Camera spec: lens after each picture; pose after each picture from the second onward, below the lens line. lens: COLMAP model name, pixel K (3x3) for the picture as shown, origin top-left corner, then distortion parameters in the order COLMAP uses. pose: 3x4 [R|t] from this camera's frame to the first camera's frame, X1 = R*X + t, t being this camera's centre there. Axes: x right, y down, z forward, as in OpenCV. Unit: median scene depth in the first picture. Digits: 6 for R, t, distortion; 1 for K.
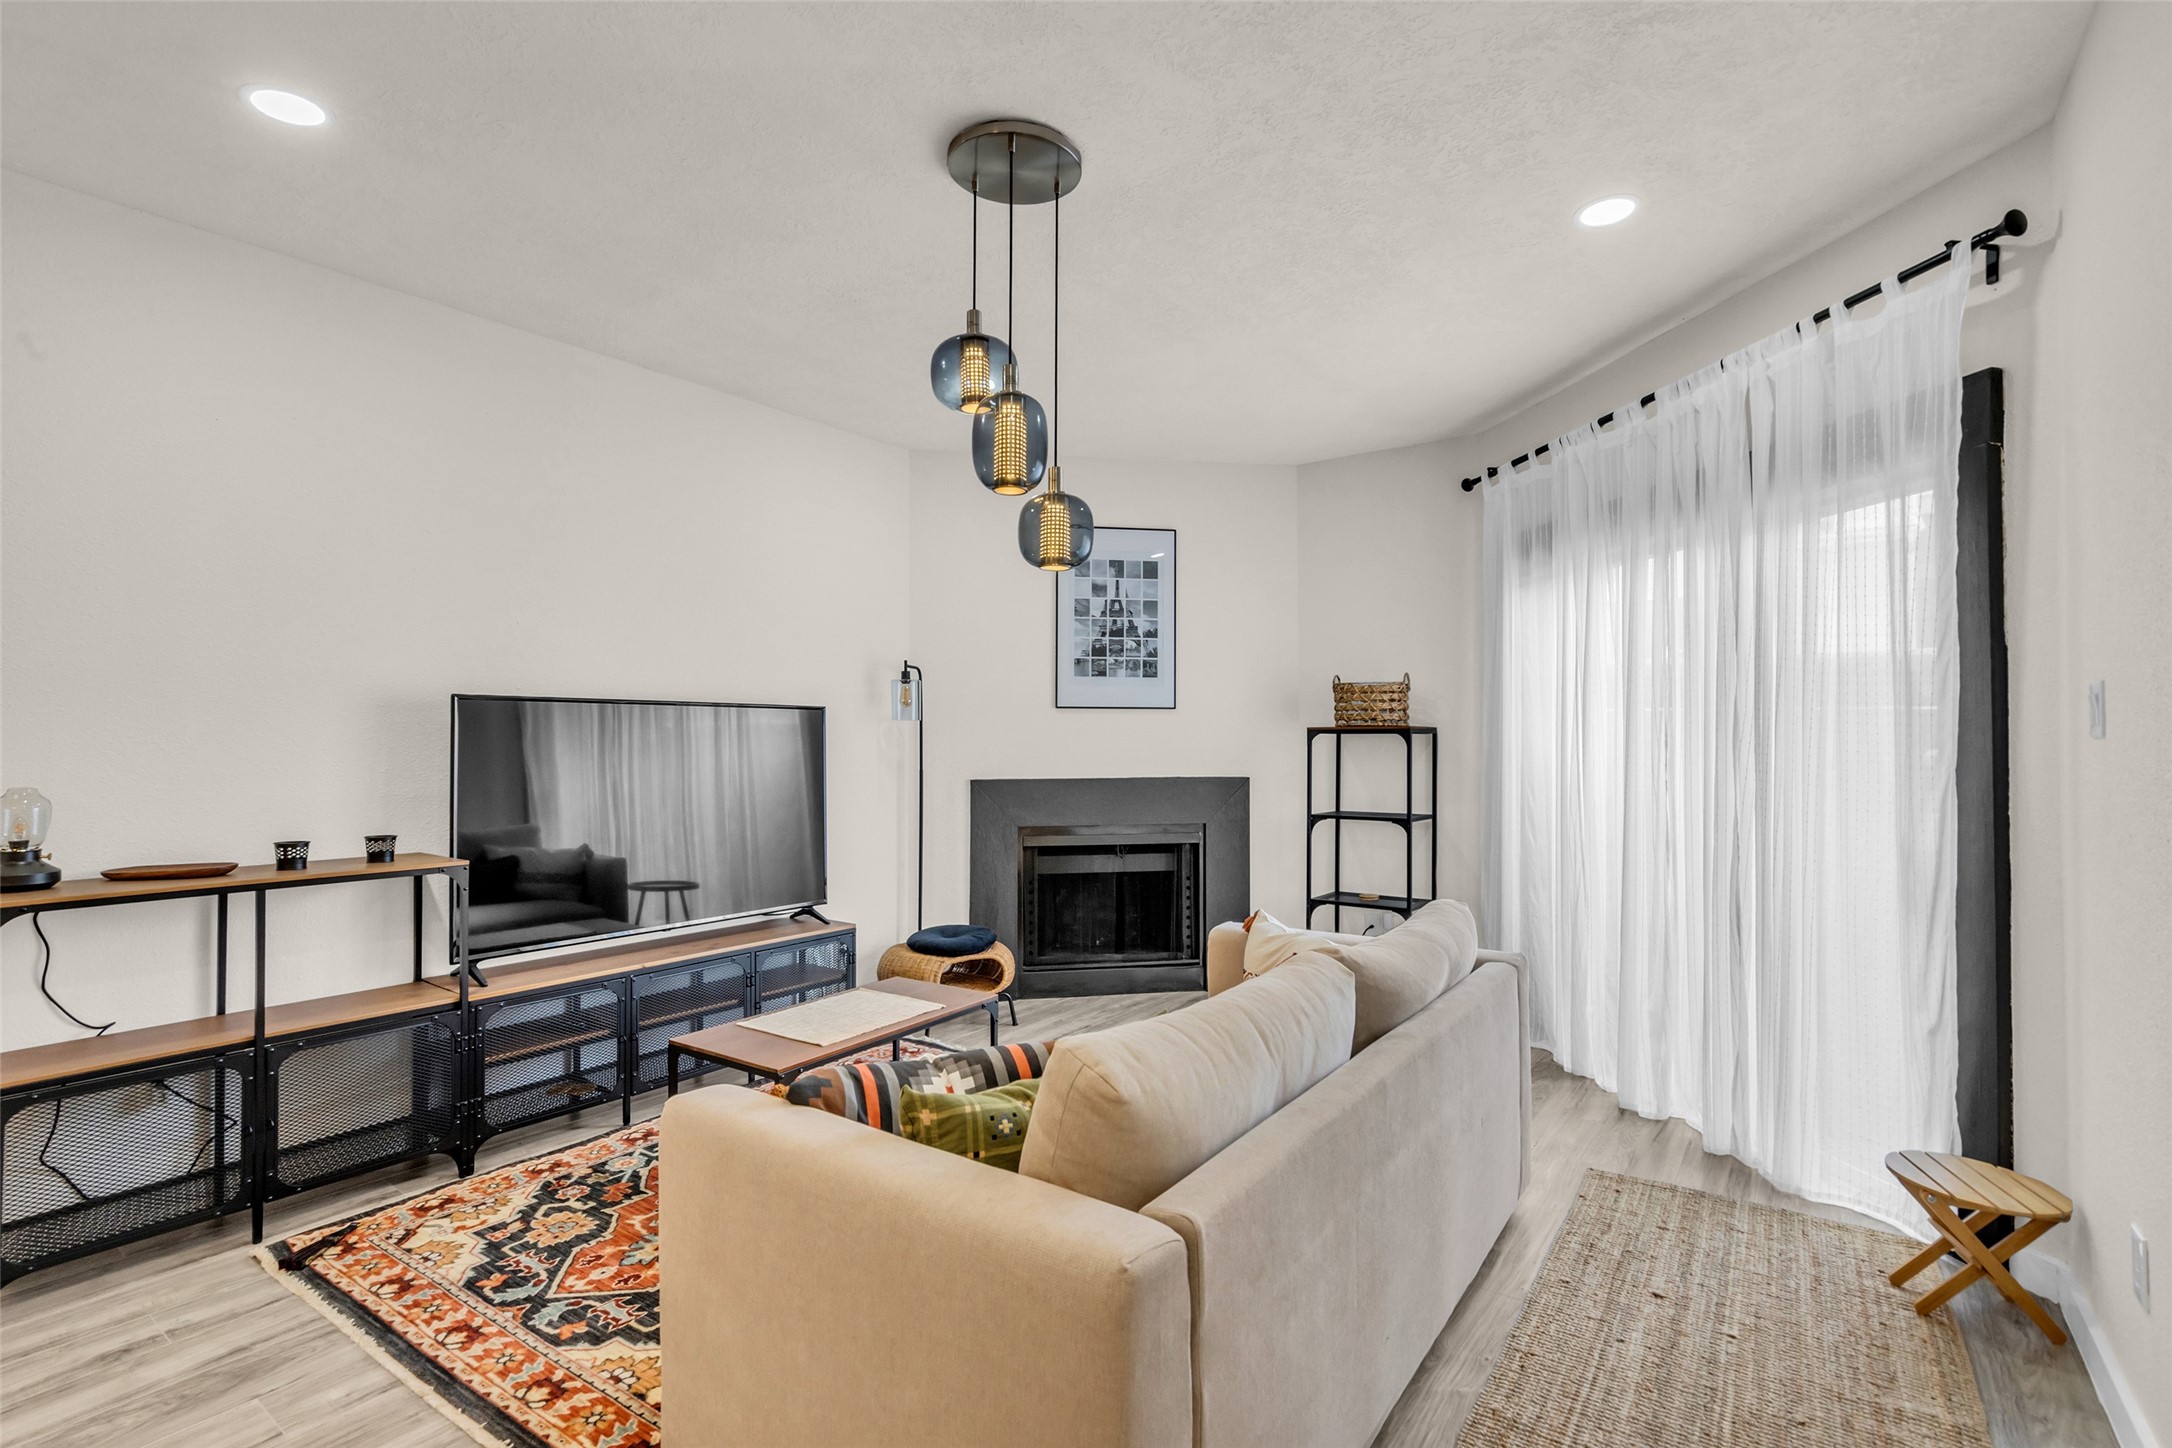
lens RADIAL K [[1012.8, 0, 1093.0], [0, 1012.8, 720.9], [0, 0, 1]] dist [-0.012347, 0.002974]
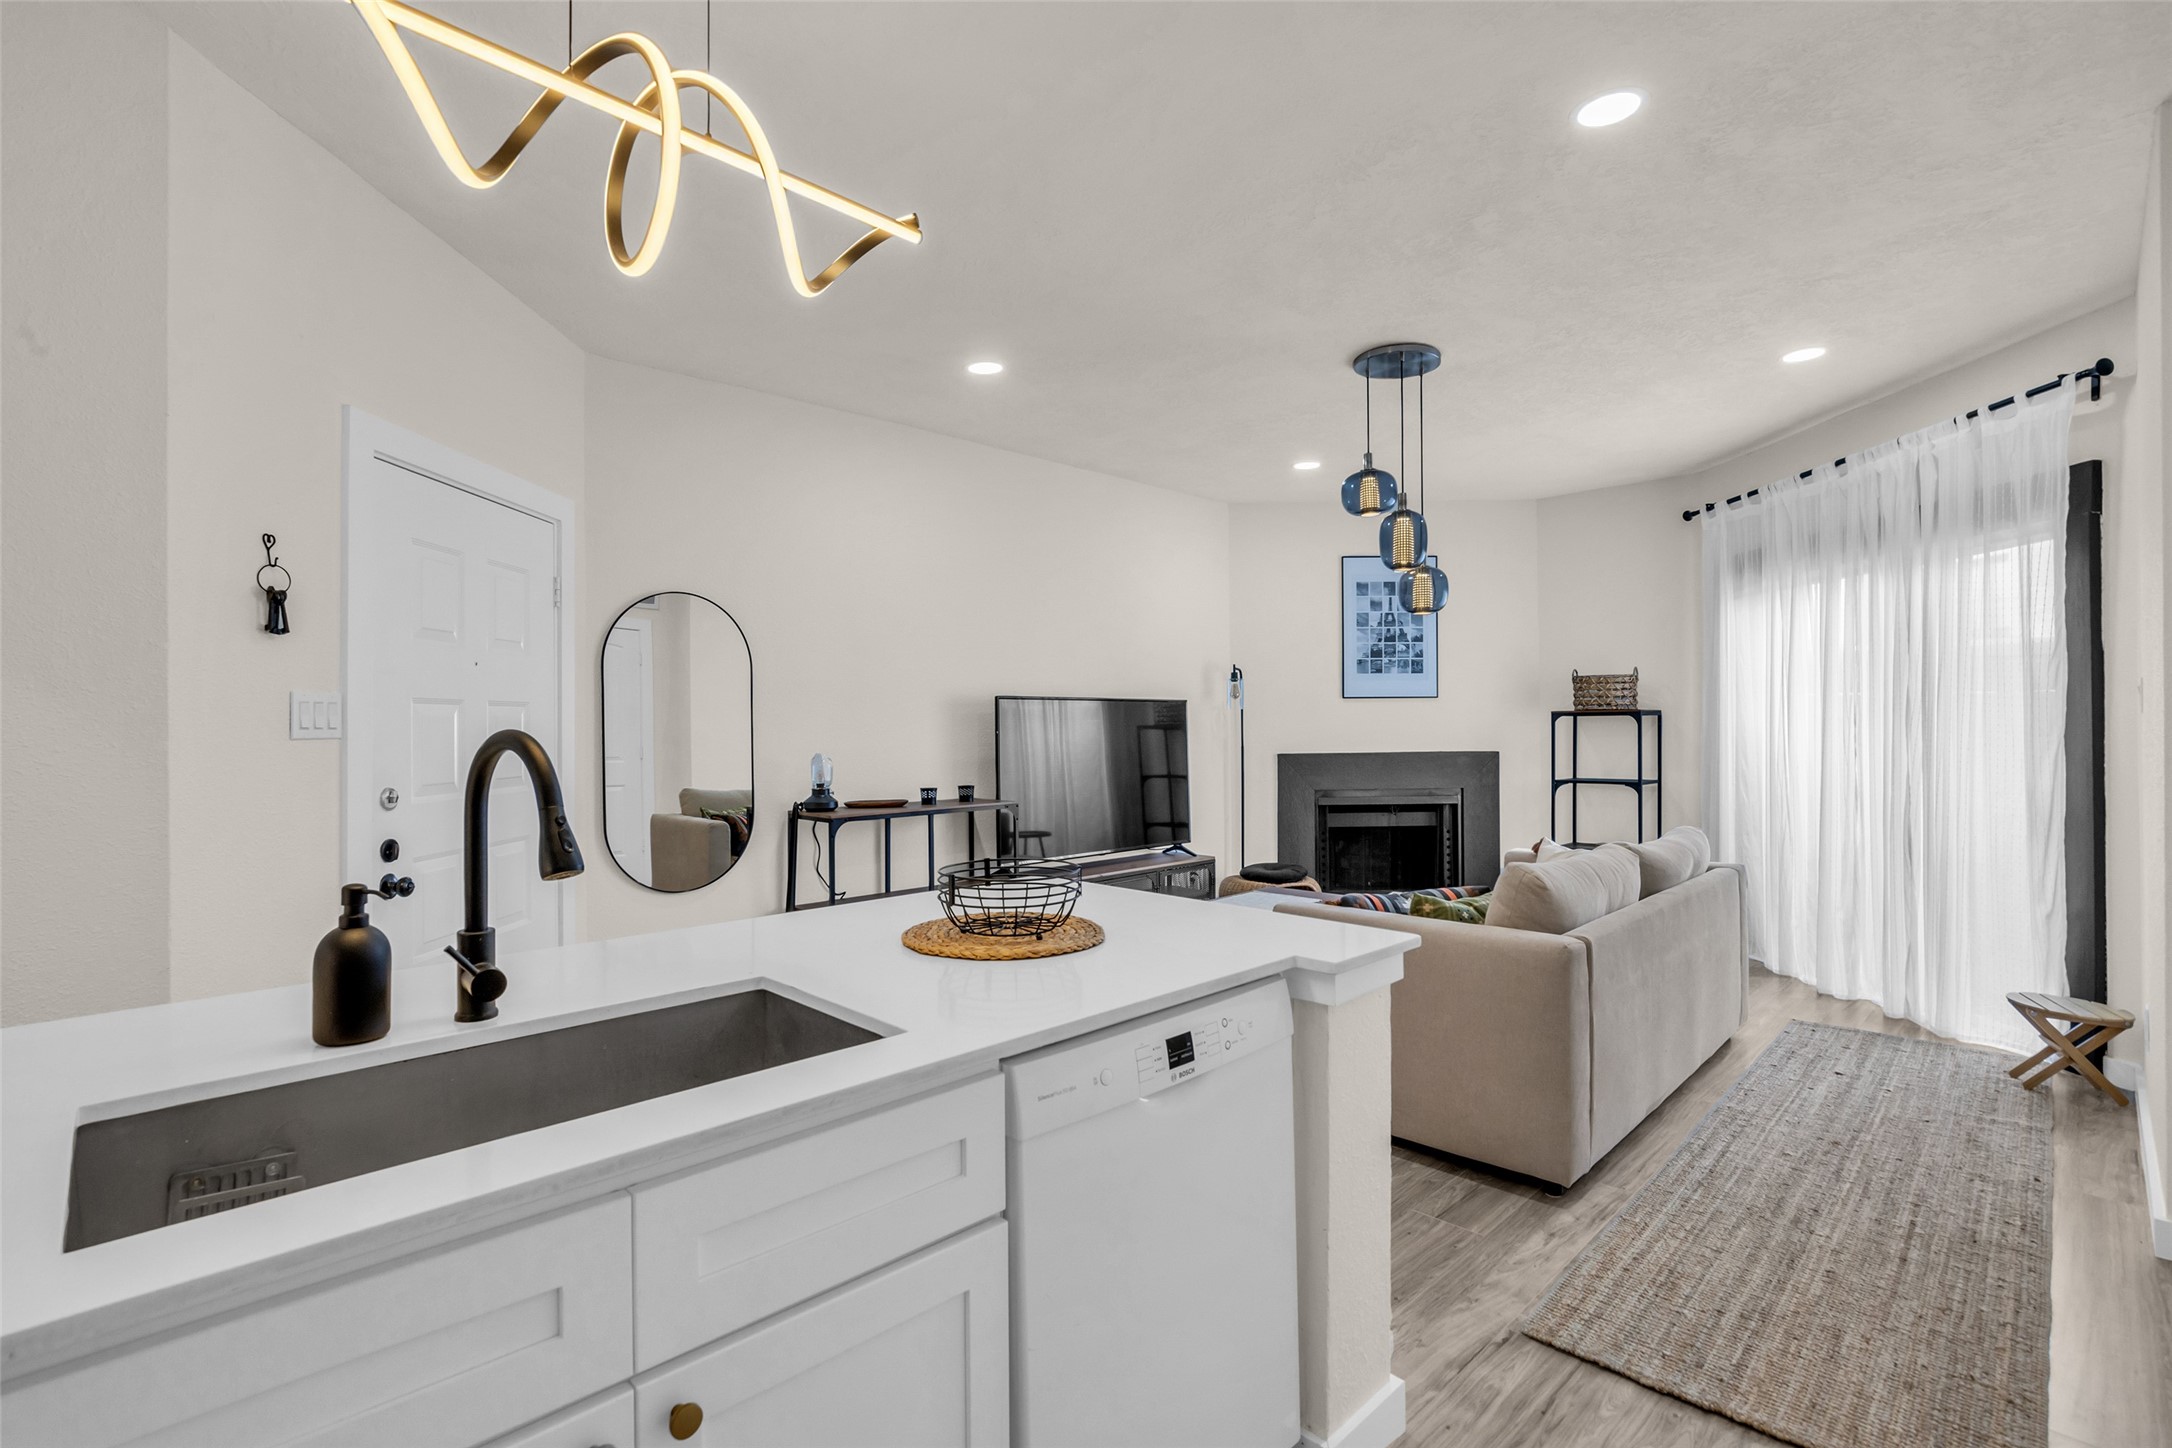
lens RADIAL K [[1012.8, 0, 1085.2], [0, 1012.8, 720.7], [0, 0, 1]] dist [-0.012347, 0.002974]
pose [[0.986760, -0.008955, -0.161938, -0.224120], [0.011146, 0.999858, 0.012631, -0.005896], [0.161802, -0.014268, 0.986720, -0.482690]]
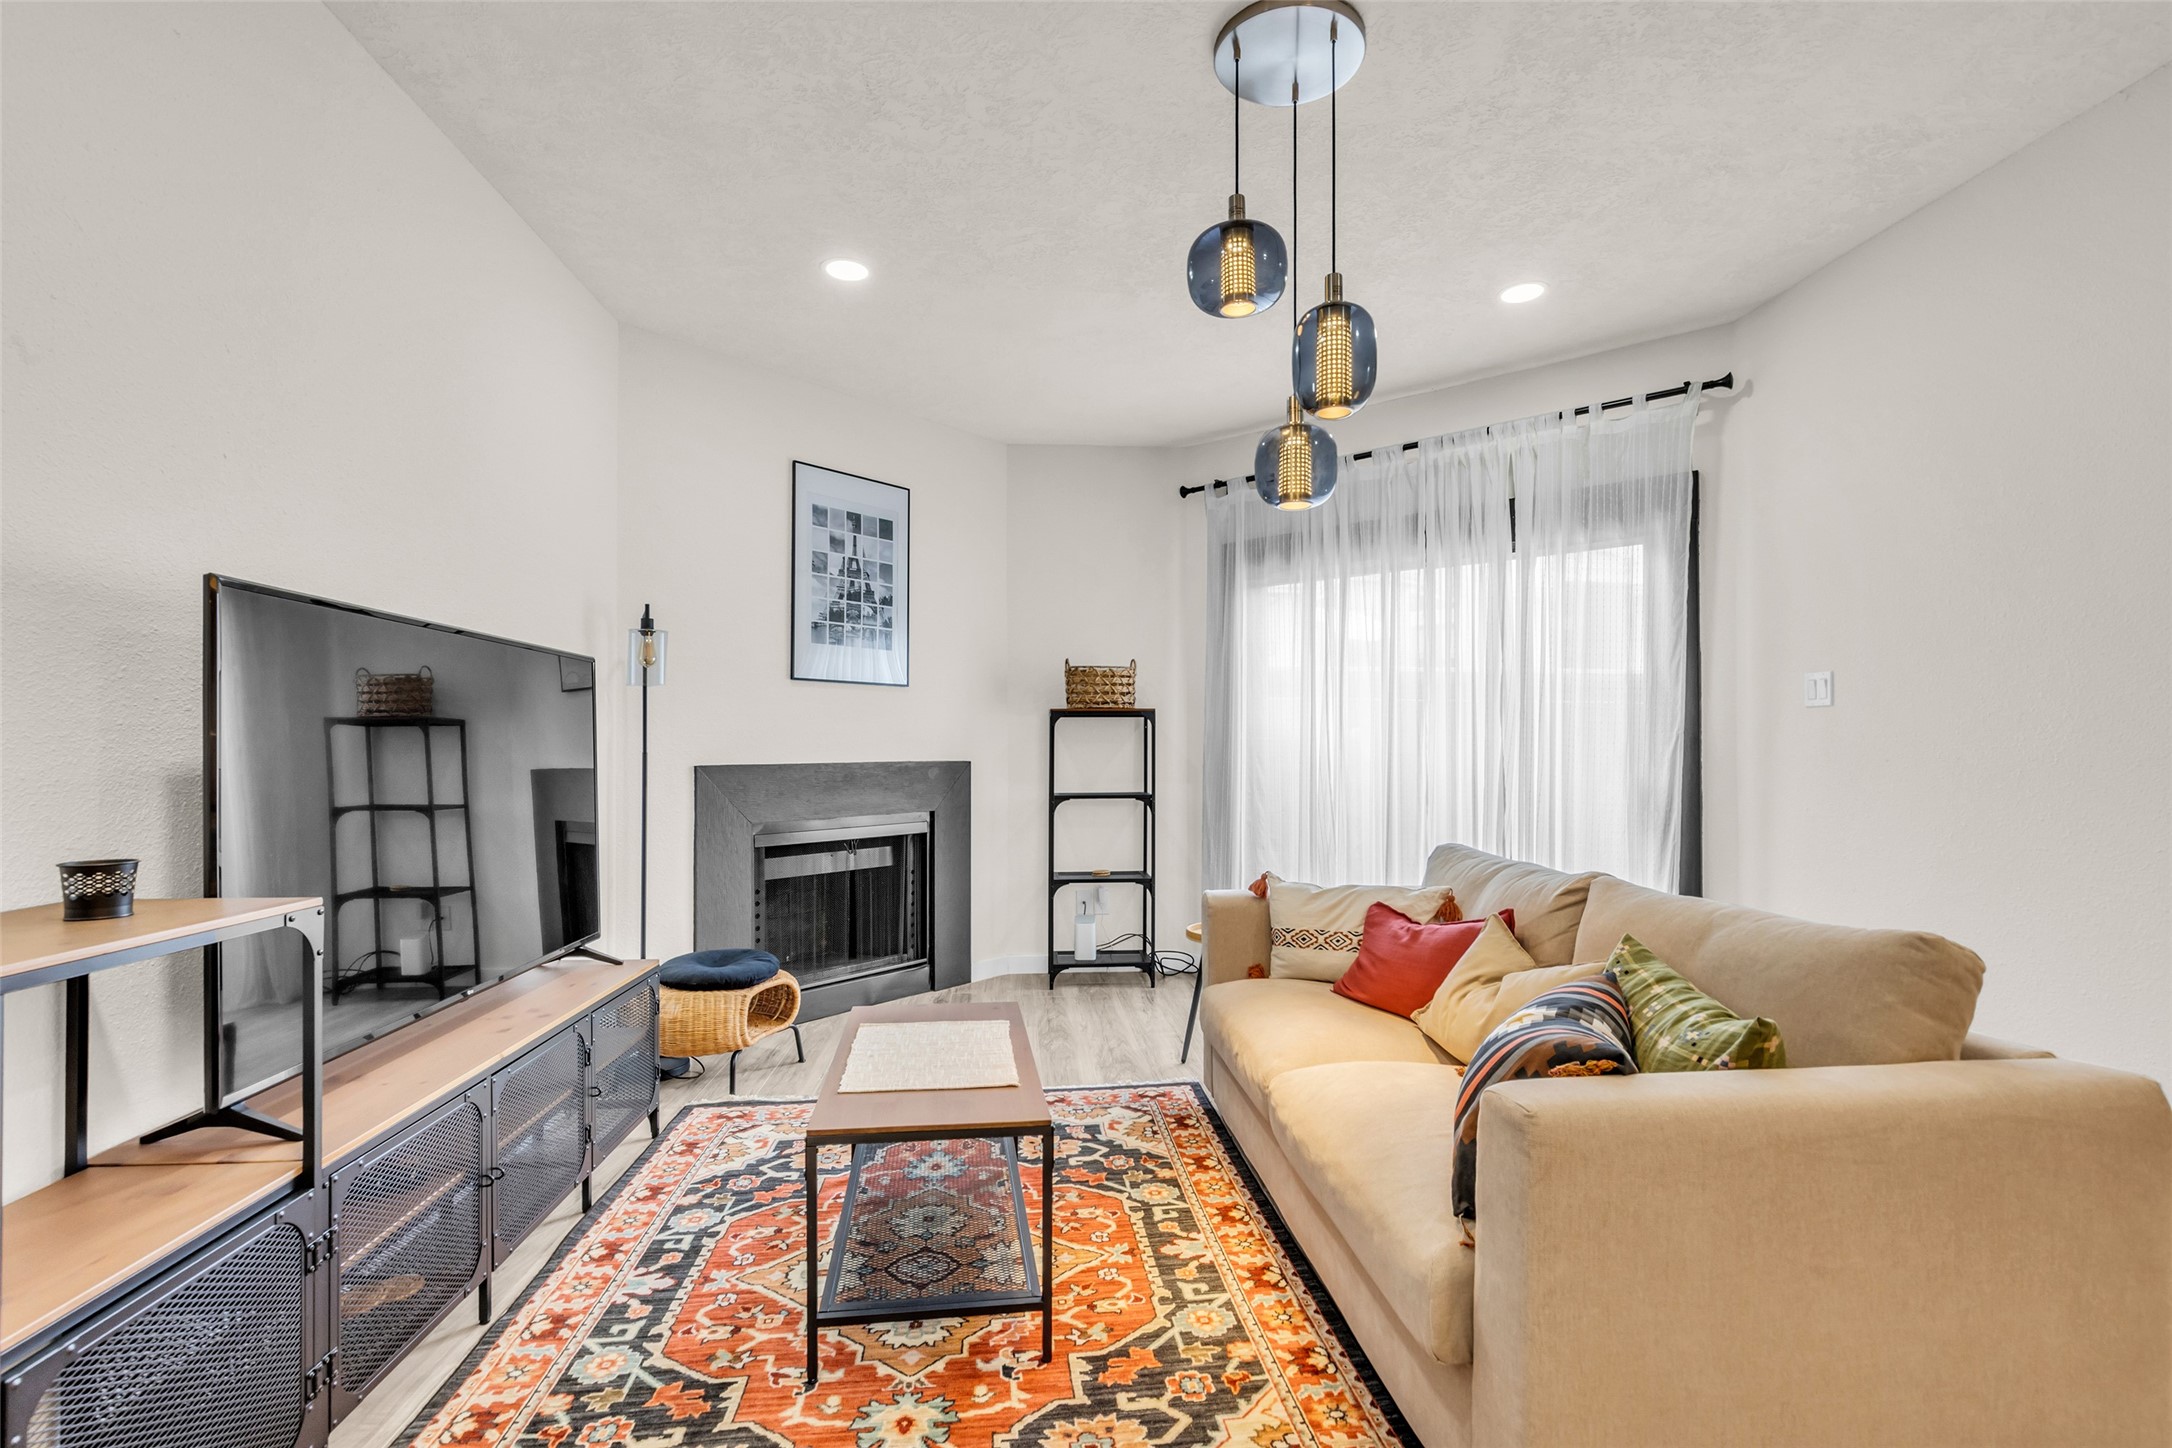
lens RADIAL K [[1012.8, 0, 1087.3], [0, 1012.8, 733.3], [0, 0, 1]] dist [-0.012347, 0.002974]
pose [[0.764202, 0.009609, 0.644905, -0.569910], [-0.012249, 0.999925, -0.000384, 0.042898], [-0.644861, -0.007606, 0.764262, 0.303997]]
